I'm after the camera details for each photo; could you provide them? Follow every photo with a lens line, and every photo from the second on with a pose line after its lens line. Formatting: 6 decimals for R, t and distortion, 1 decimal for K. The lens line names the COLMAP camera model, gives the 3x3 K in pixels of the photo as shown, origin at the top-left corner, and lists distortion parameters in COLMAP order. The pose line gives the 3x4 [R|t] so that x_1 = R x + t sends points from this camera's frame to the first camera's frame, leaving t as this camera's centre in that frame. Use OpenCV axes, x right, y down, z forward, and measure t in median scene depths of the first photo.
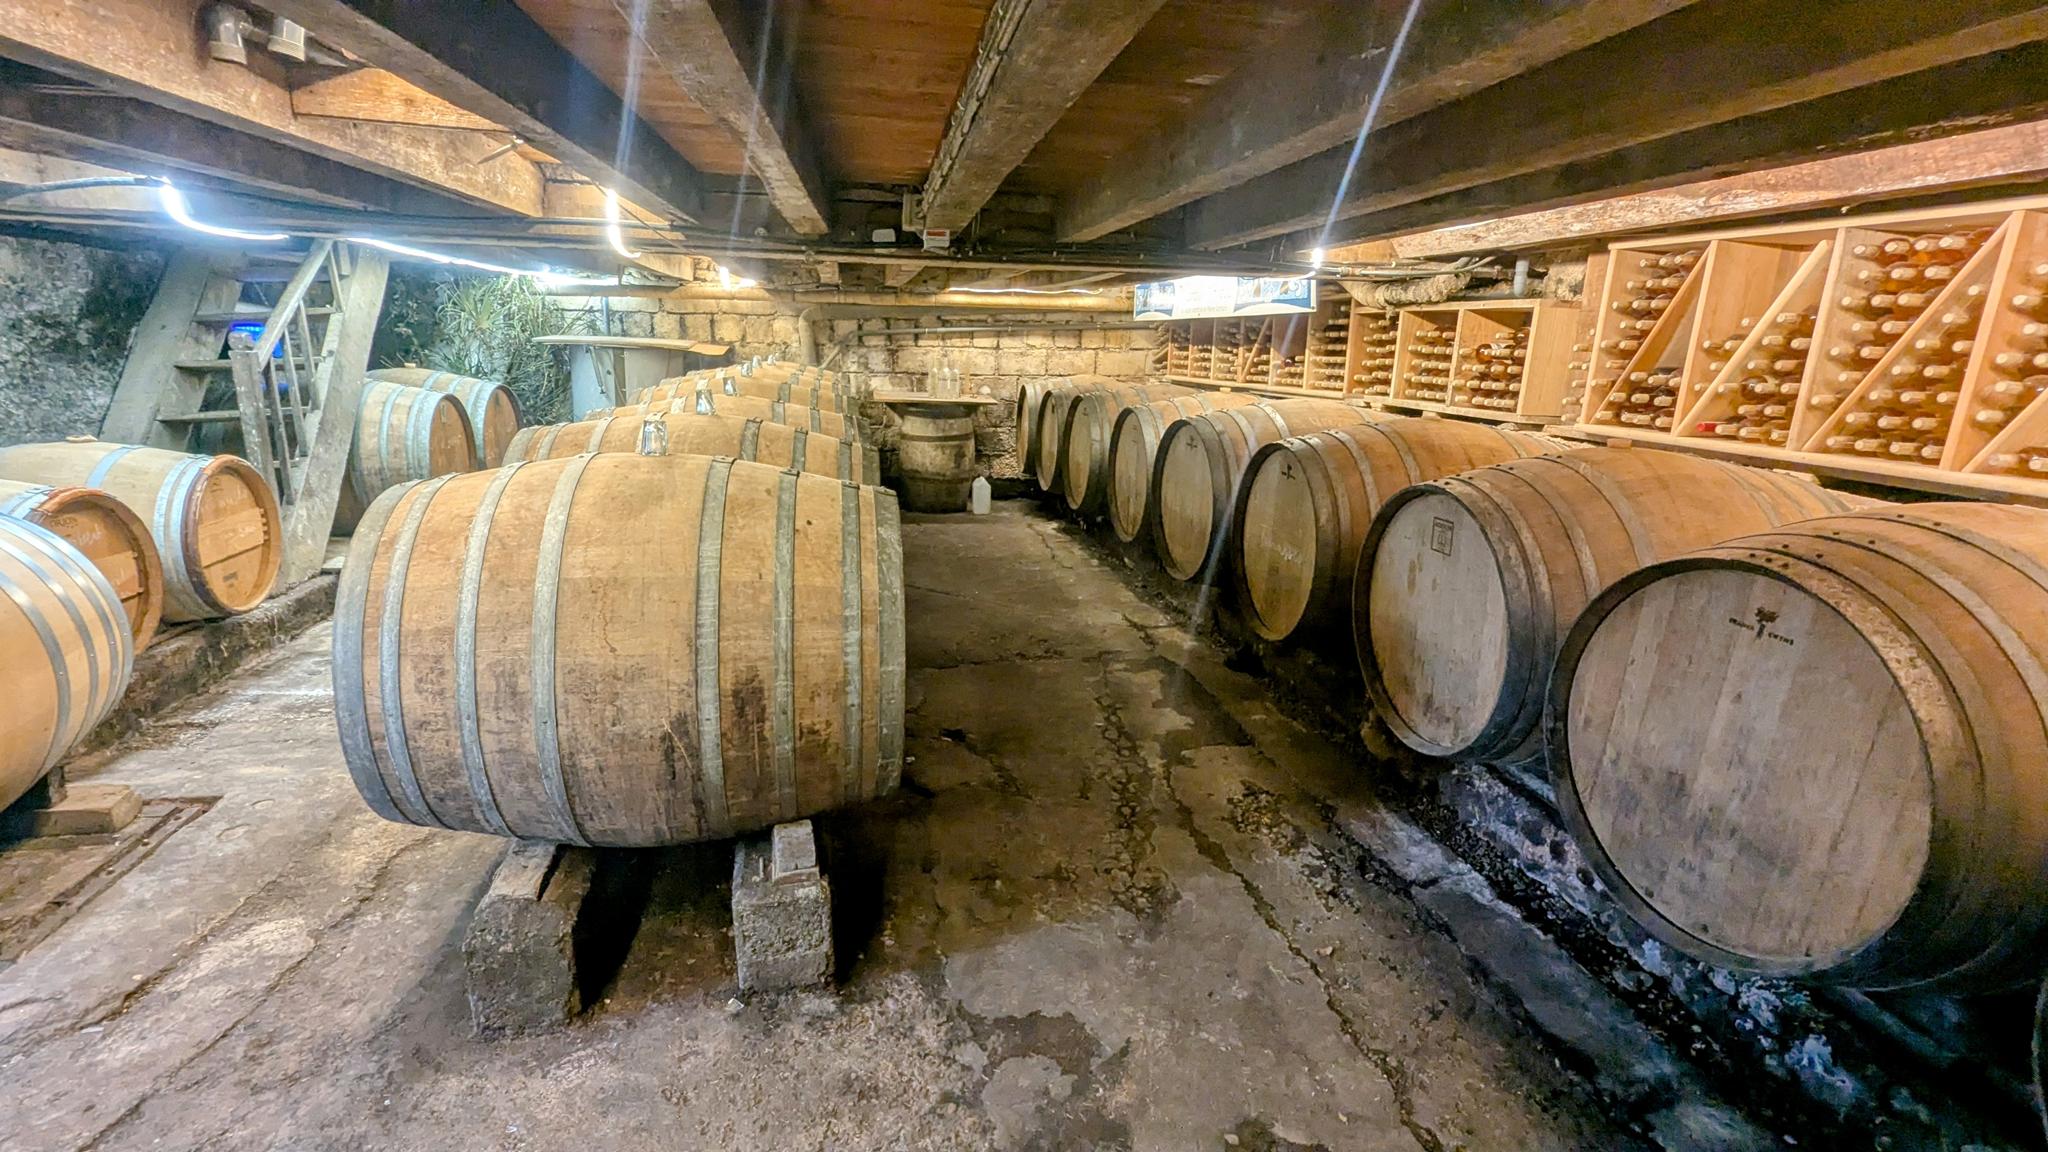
lens RADIAL K [[975.4, 0, 1021.3], [0, 975.4, 581.8], [0, 0, 1]] dist [0.002259, 0.000615]
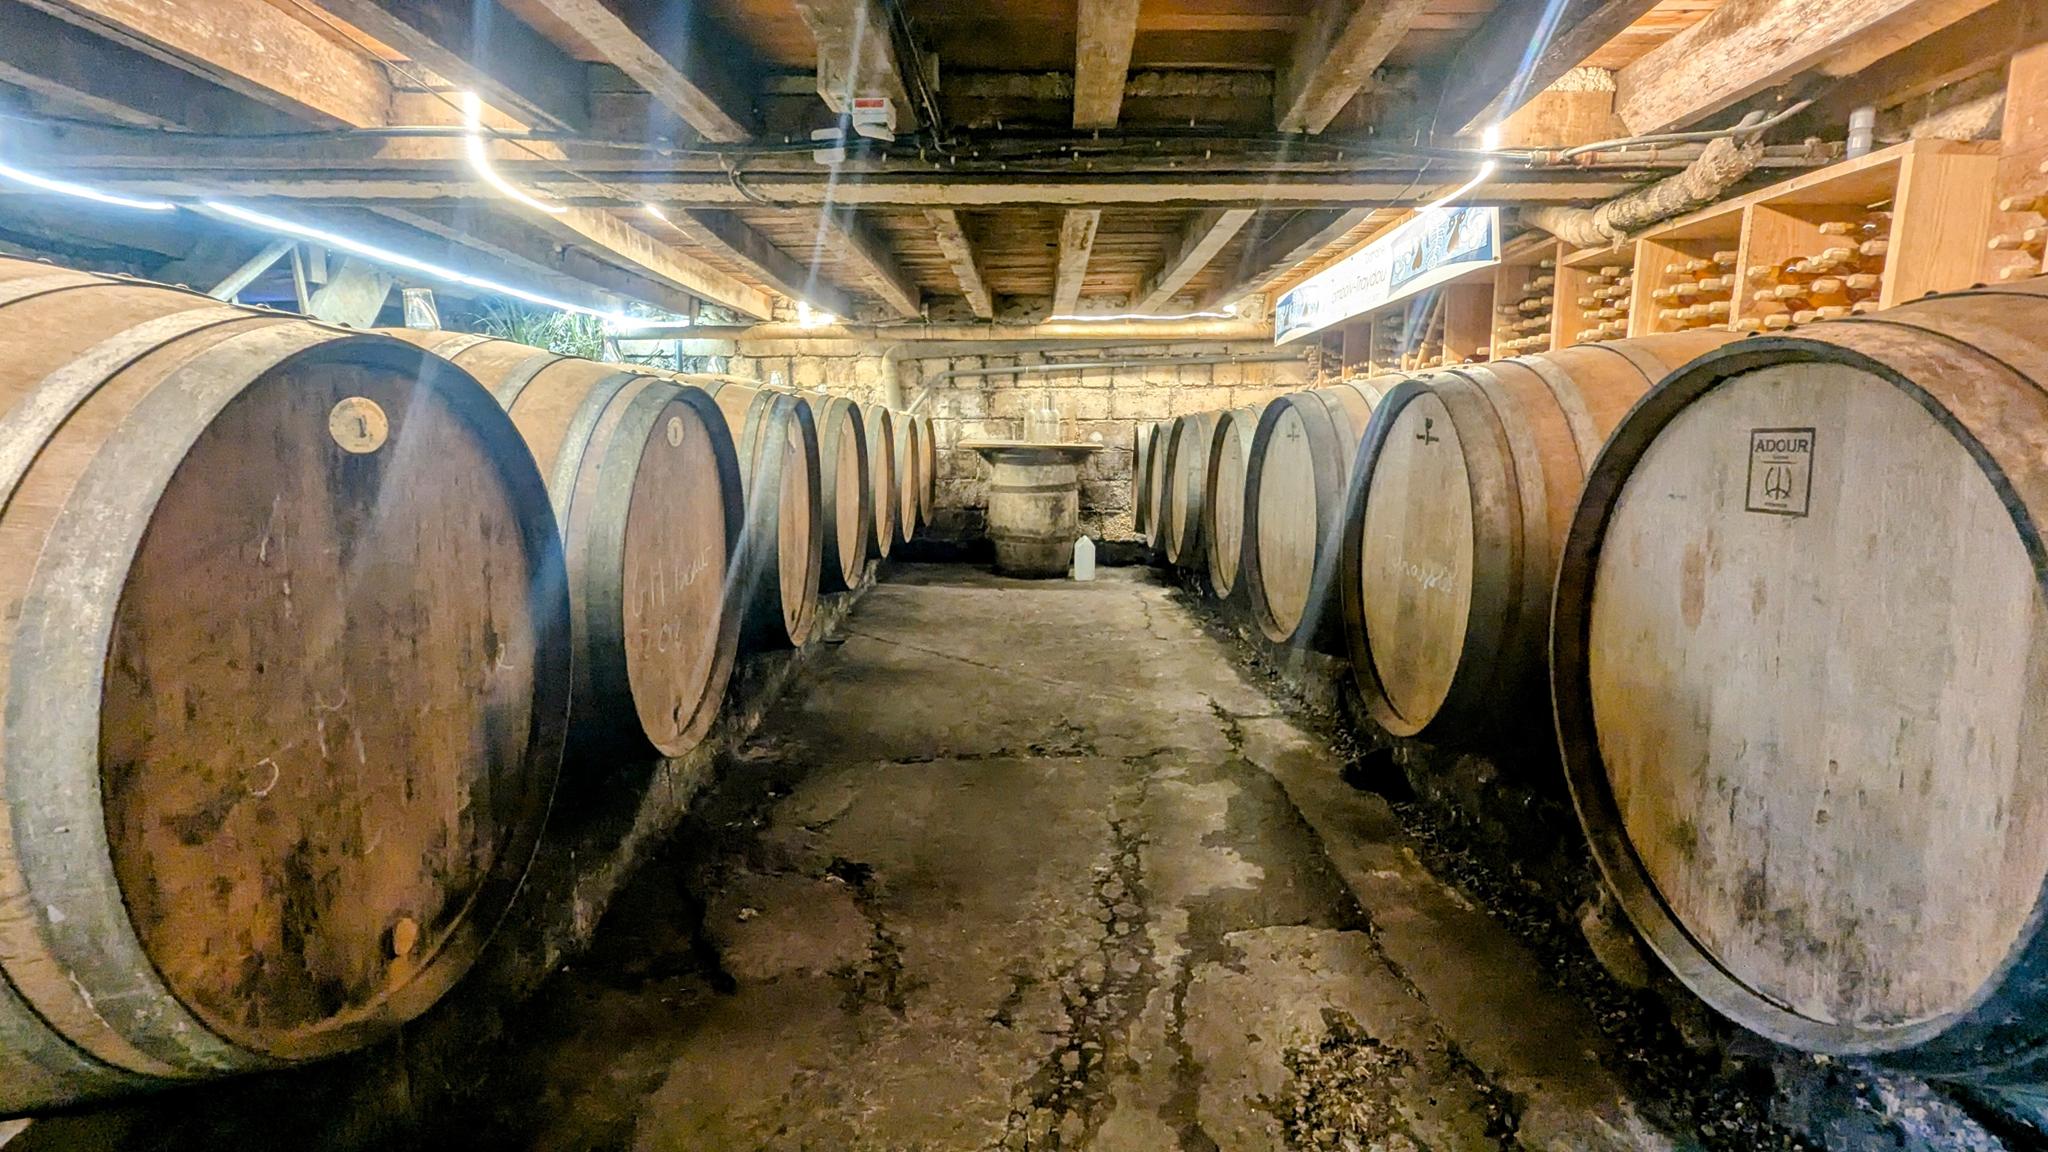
lens RADIAL K [[975.4, 0, 1021.3], [0, 975.4, 581.8], [0, 0, 1]] dist [0.002259, 0.000615]
pose [[0.980818, 0.009015, -0.194718, 0.107935], [-0.028967, 0.994579, -0.099863, 0.024503], [0.192763, 0.103588, 0.975762, 0.290654]]
